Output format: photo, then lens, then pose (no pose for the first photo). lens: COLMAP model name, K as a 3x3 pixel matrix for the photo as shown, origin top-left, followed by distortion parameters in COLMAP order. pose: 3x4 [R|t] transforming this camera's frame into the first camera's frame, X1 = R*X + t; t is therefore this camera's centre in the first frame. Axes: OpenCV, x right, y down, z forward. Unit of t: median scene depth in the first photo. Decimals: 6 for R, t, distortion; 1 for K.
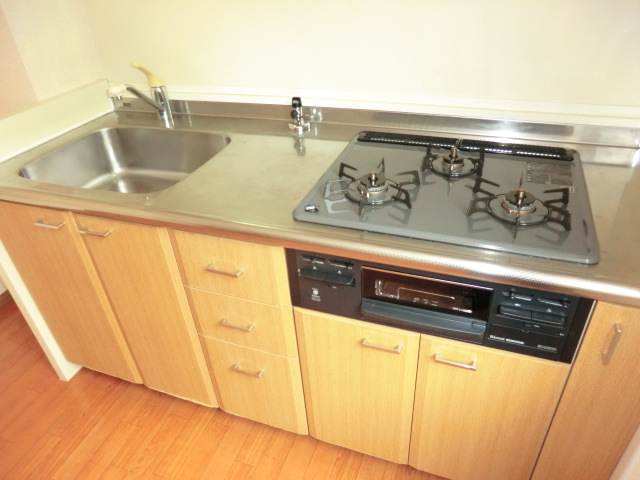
lens RADIAL K [[461.5, 0, 318.5], [0, 461.5, 242.7], [0, 0, 1]] dist [-0.104870, 0.117275]
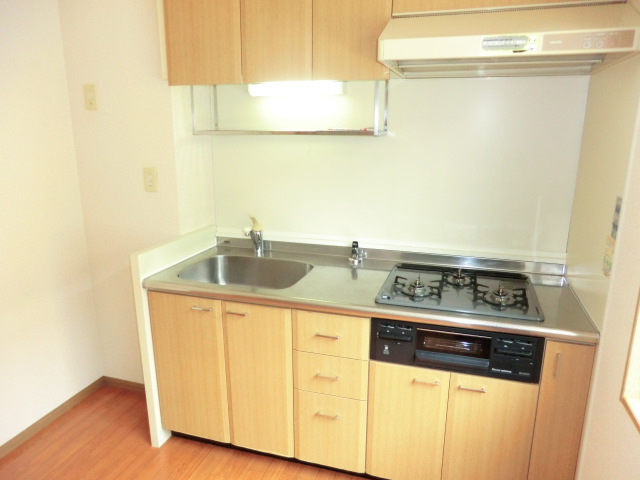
lens RADIAL K [[461.5, 0, 318.5], [0, 461.5, 242.7], [0, 0, 1]] dist [-0.104870, 0.117275]
pose [[0.996865, 0.049830, 0.061464, -0.352718], [-0.025534, 0.937822, -0.346177, 0.313316], [-0.074892, 0.343522, 0.936154, -0.630324]]
